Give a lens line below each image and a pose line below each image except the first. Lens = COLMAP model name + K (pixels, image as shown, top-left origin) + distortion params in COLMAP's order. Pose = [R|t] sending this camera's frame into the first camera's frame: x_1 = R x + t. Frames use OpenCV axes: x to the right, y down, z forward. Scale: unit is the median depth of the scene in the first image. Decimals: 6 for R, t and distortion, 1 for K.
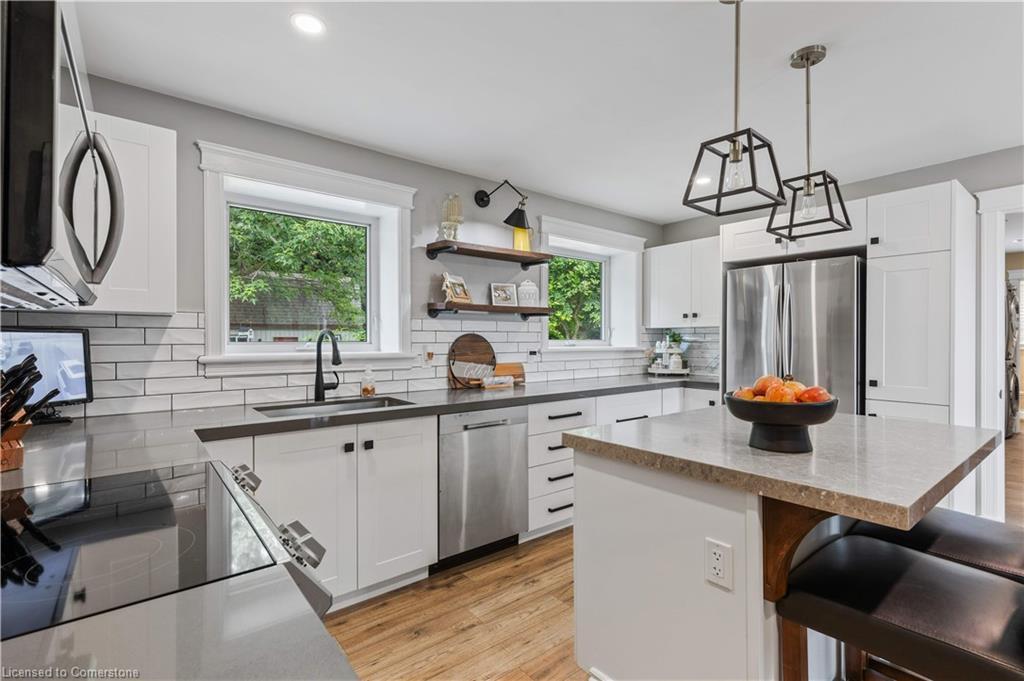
lens RADIAL K [[465.1, 0, 512.2], [0, 465.1, 340.6], [0, 0, 1]] dist [0.004226, 0.000709]
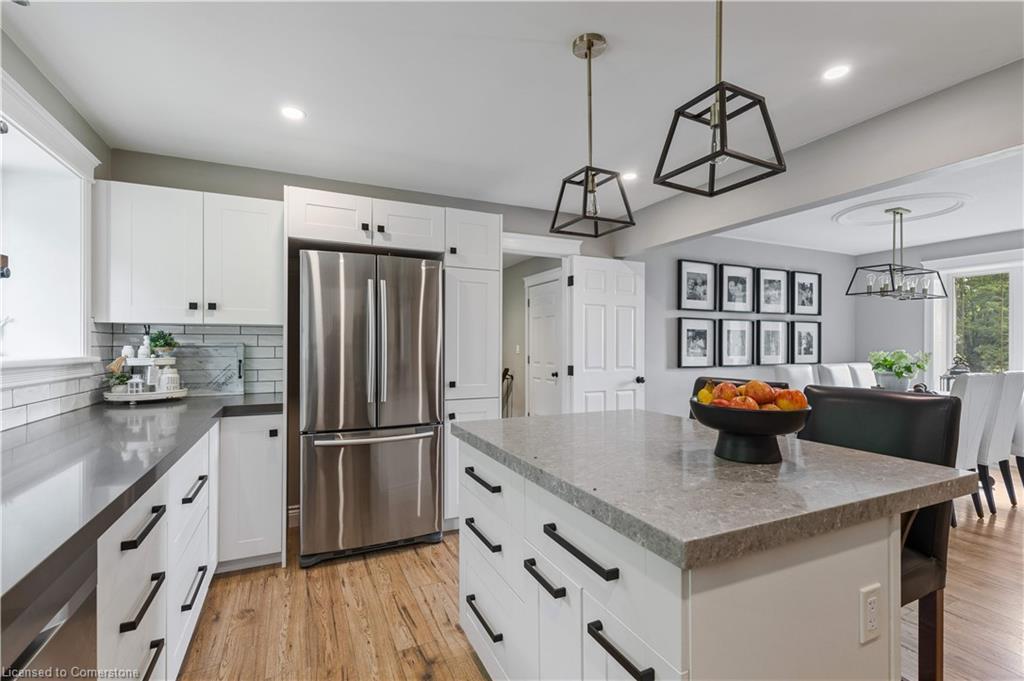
lens RADIAL K [[465.1, 0, 511.8], [0, 465.1, 343.7], [0, 0, 1]] dist [0.004226, 0.000709]
pose [[0.234418, 0.003181, 0.972131, -0.144949], [0.001564, 0.999992, -0.003649, 0.001917], [-0.972135, 0.002376, 0.234411, 0.408465]]
